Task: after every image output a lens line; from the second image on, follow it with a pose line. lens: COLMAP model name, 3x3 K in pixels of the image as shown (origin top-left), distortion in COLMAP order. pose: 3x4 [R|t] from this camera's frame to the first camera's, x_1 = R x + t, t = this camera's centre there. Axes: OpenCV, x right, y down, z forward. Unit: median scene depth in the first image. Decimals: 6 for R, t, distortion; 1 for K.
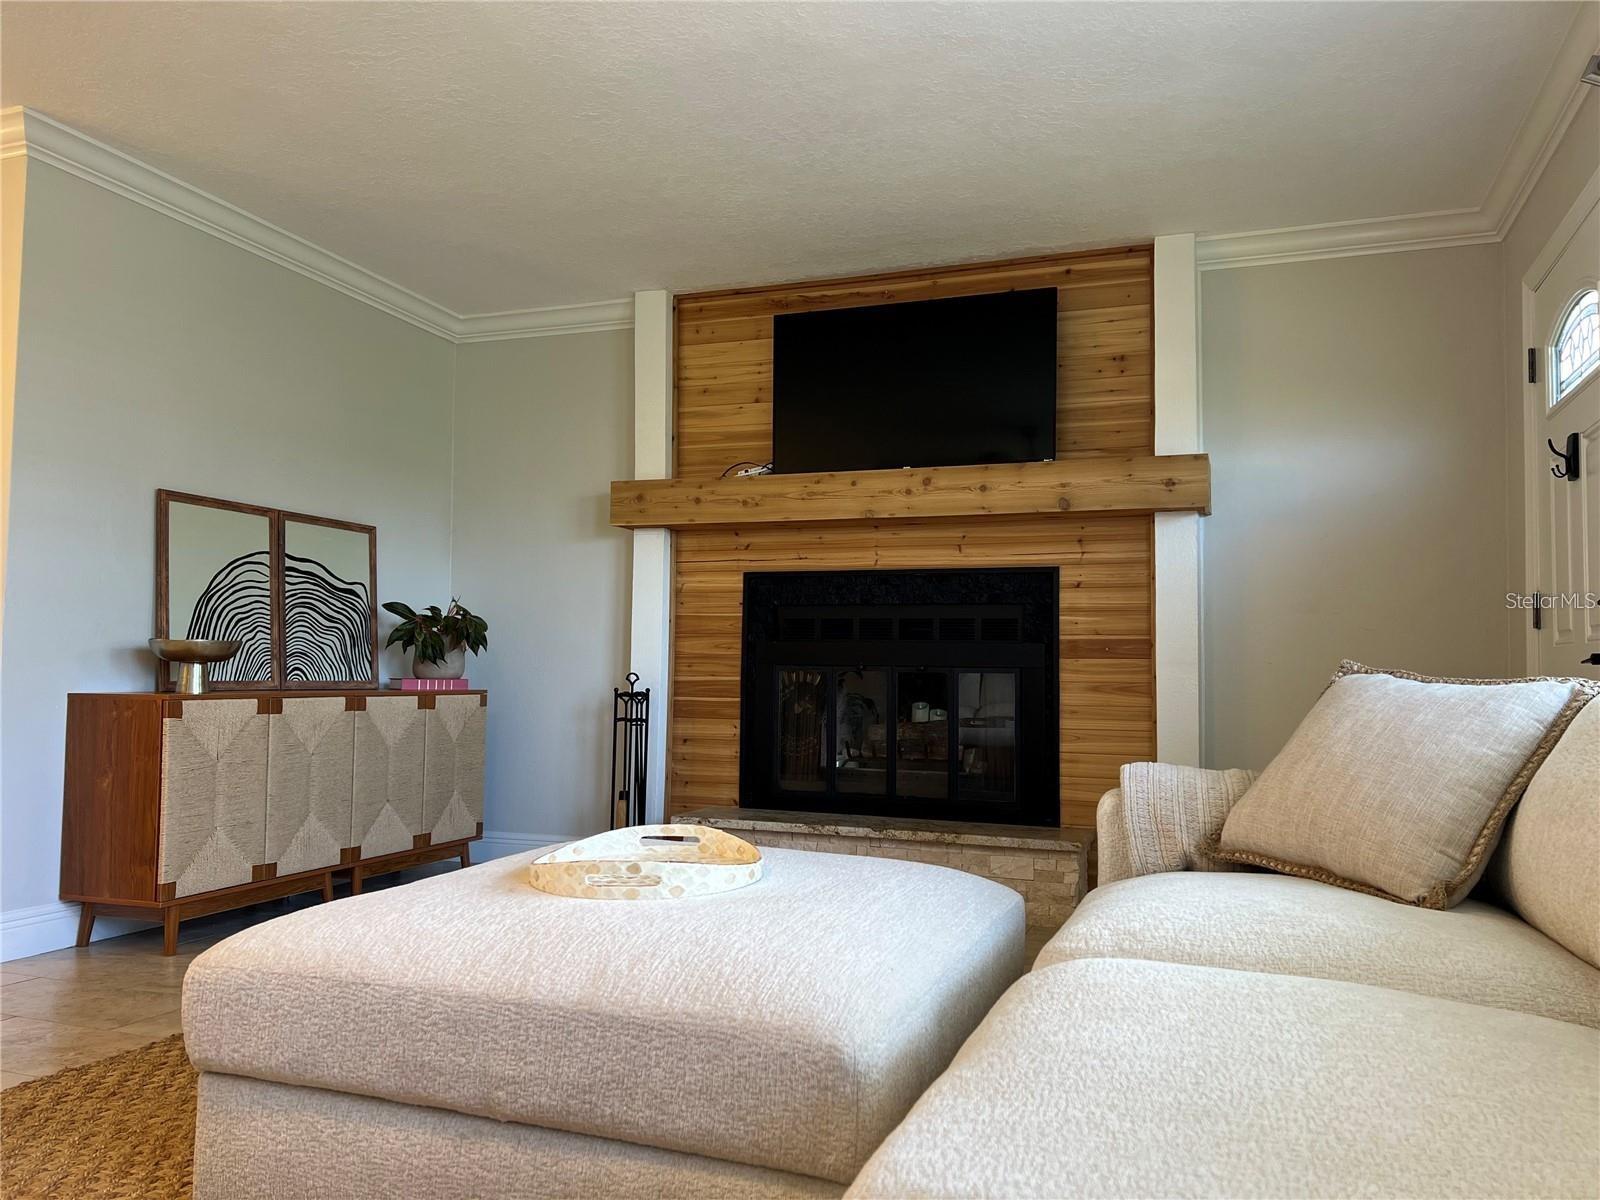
lens RADIAL K [[1193.8, 0, 806.9], [0, 1193.8, 615.2], [0, 0, 1]] dist [0.073067, -0.000666]
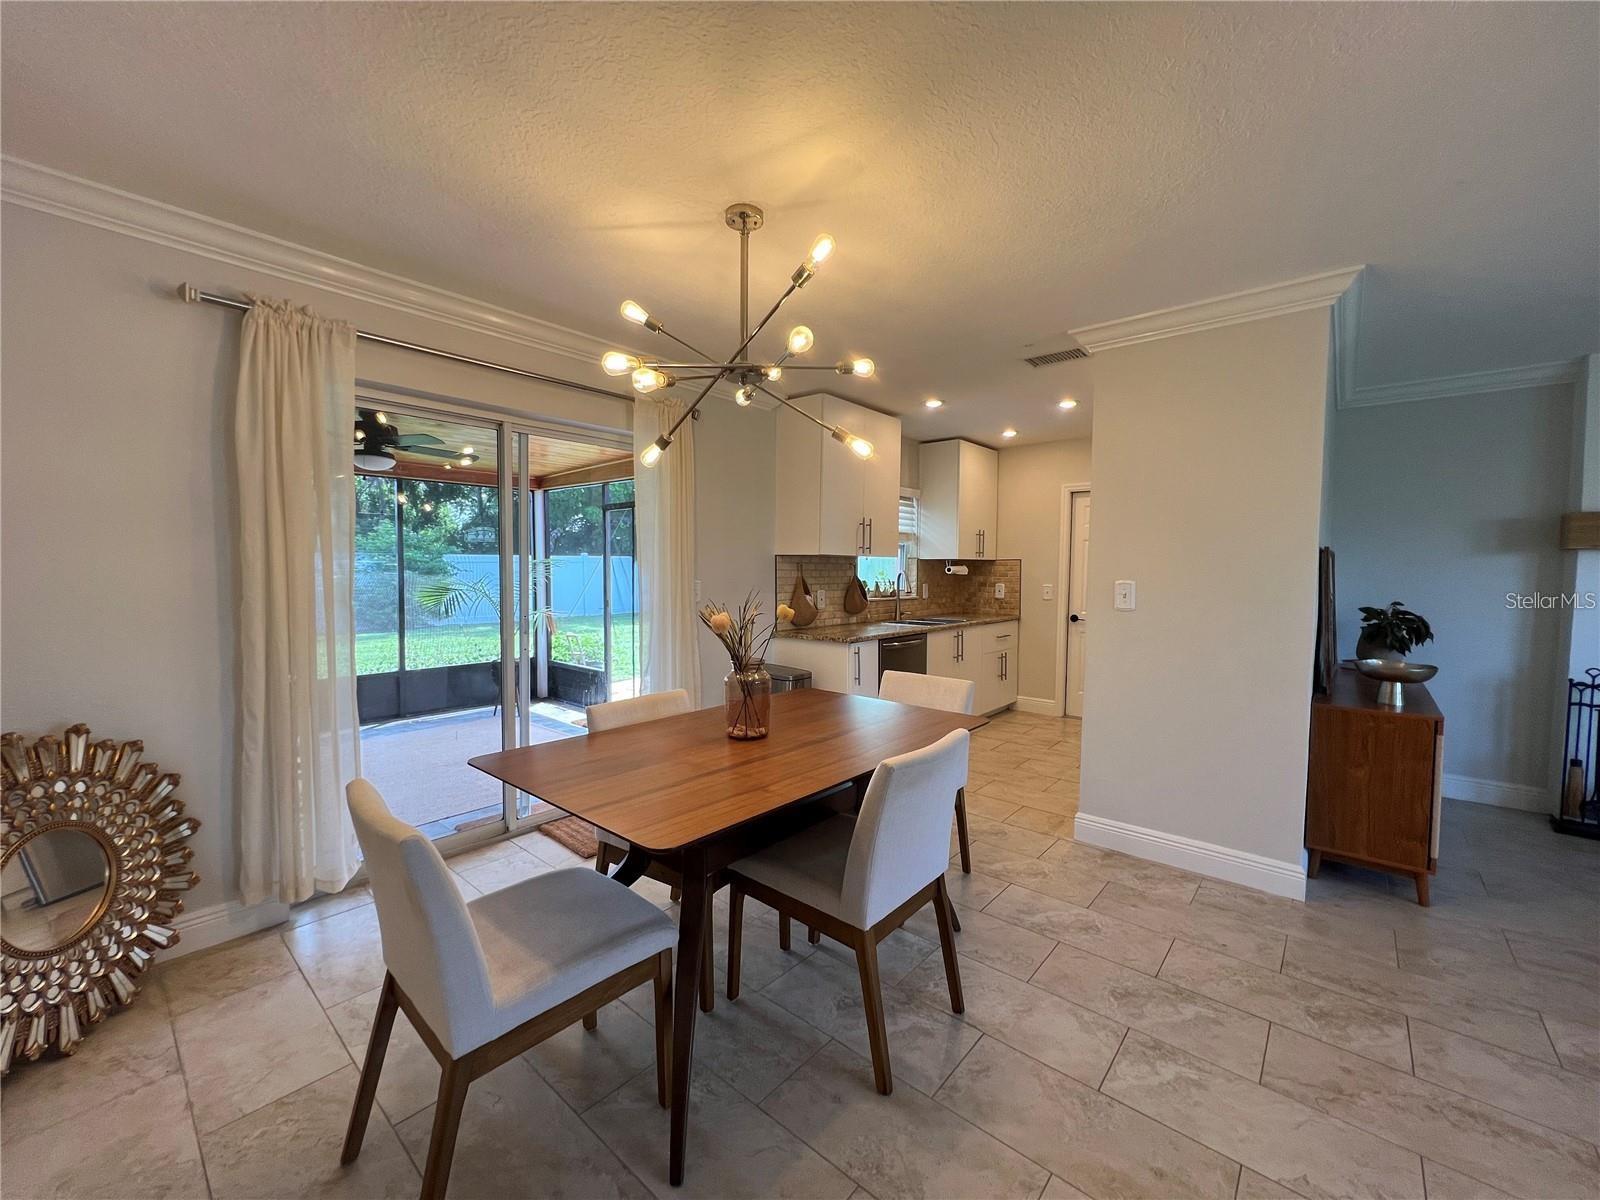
lens RADIAL K [[640.6, 0, 796.4], [0, 640.6, 597.5], [0, 0, 1]] dist [0.001016, -0.000328]
pose [[0.933558, 0.012869, -0.358194, -0.739802], [0.021182, 0.995628, 0.090977, -0.111751], [0.357799, -0.092520, 0.929204, 0.100302]]
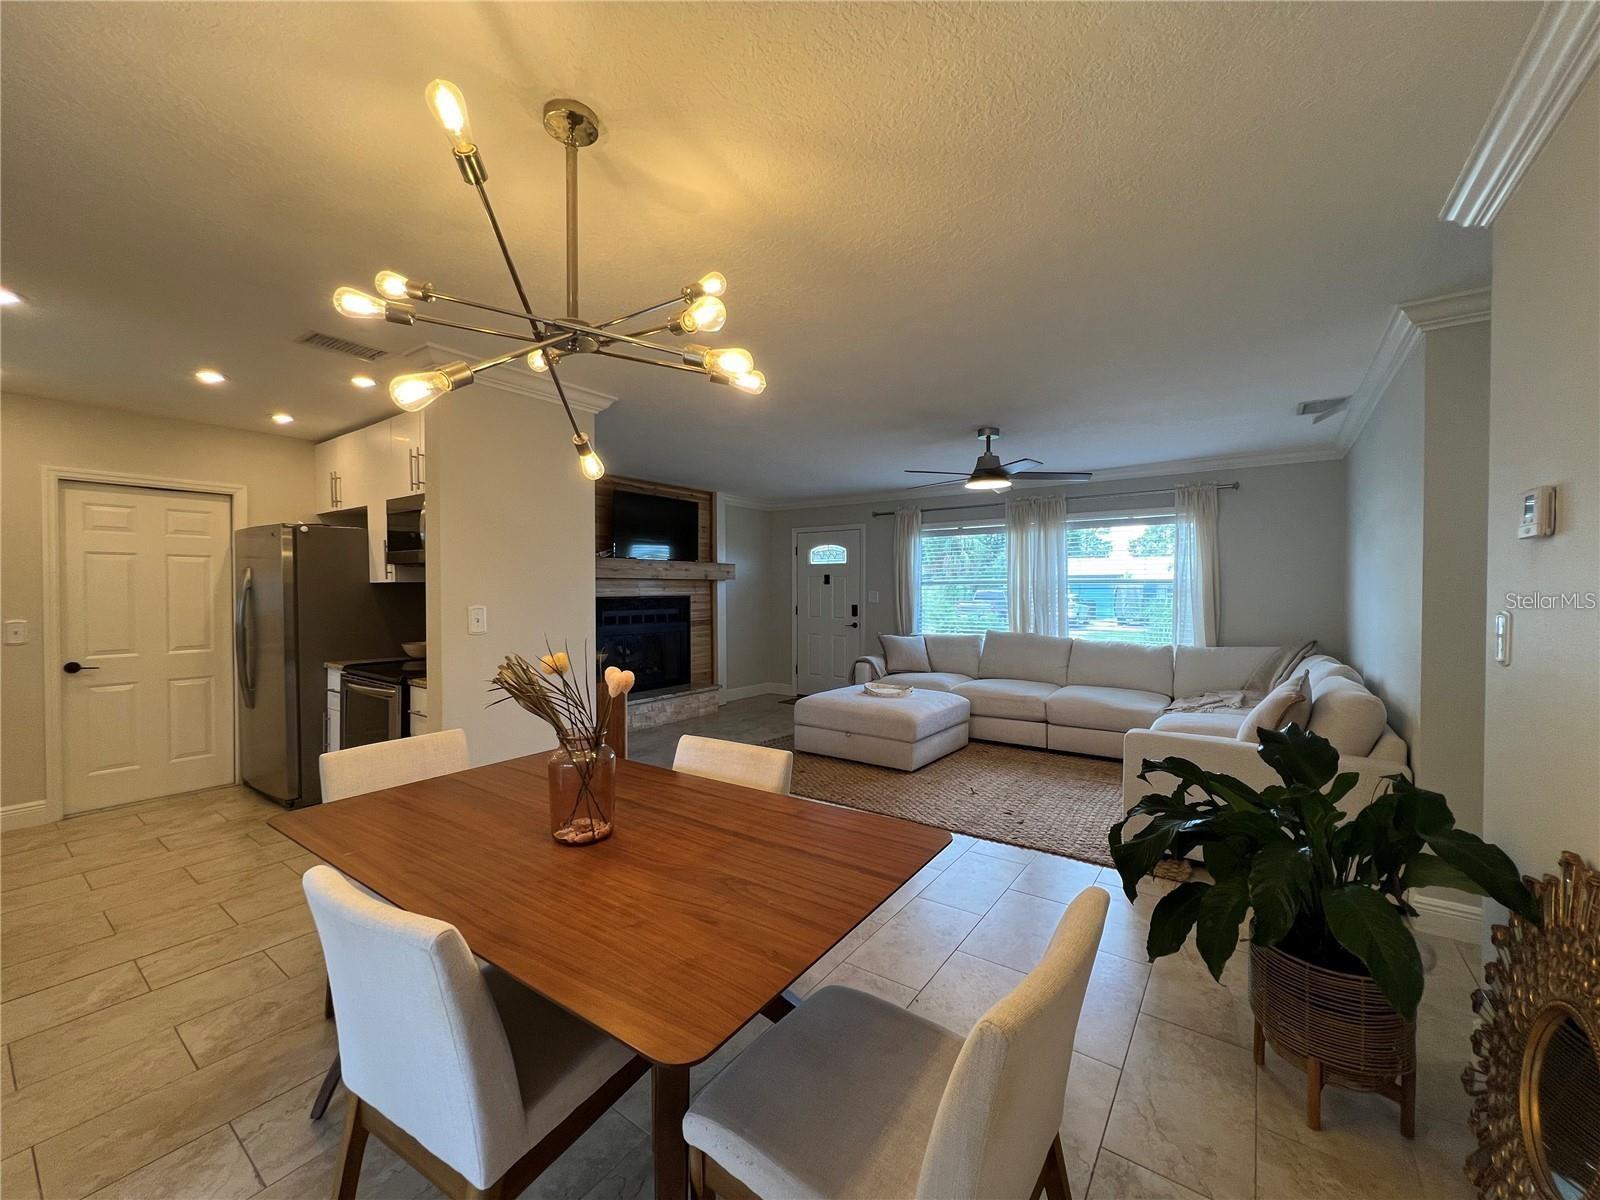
lens RADIAL K [[640.6, 0, 796.4], [0, 640.6, 597.5], [0, 0, 1]] dist [0.001016, -0.000328]
pose [[0.277997, -0.029344, 0.960134, -1.227474], [-0.042998, 0.998151, 0.042956, -0.114816], [-0.959619, -0.053226, 0.276222, 0.317039]]
